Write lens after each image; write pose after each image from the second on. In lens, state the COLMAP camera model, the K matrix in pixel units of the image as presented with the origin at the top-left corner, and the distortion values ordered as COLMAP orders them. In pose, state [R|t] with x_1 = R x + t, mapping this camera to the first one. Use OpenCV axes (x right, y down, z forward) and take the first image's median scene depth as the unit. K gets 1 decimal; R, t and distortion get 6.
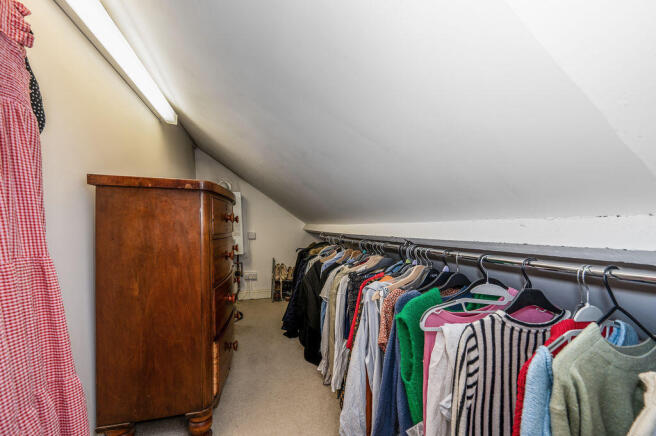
lens RADIAL K [[273.1, 0, 325.8], [0, 273.1, 214.5], [0, 0, 1]] dist [0.000375, 0.000158]
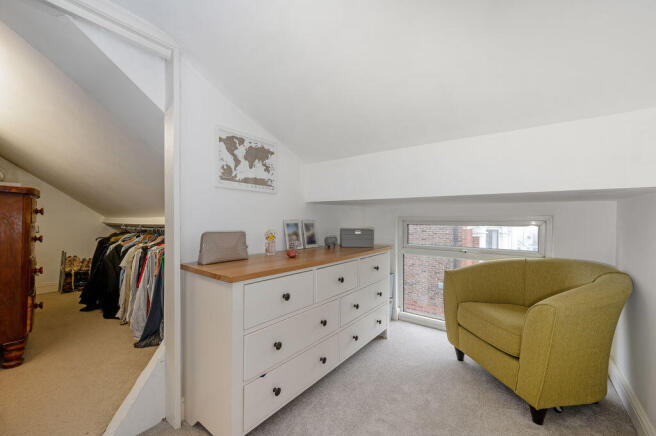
lens RADIAL K [[273.1, 0, 325.8], [0, 273.1, 214.5], [0, 0, 1]] dist [0.000375, 0.000158]
pose [[0.815744, 0.026443, 0.577808, 0.021807], [-0.034902, 0.999384, 0.003538, -0.019423], [-0.577359, -0.023053, 0.816165, -0.669157]]
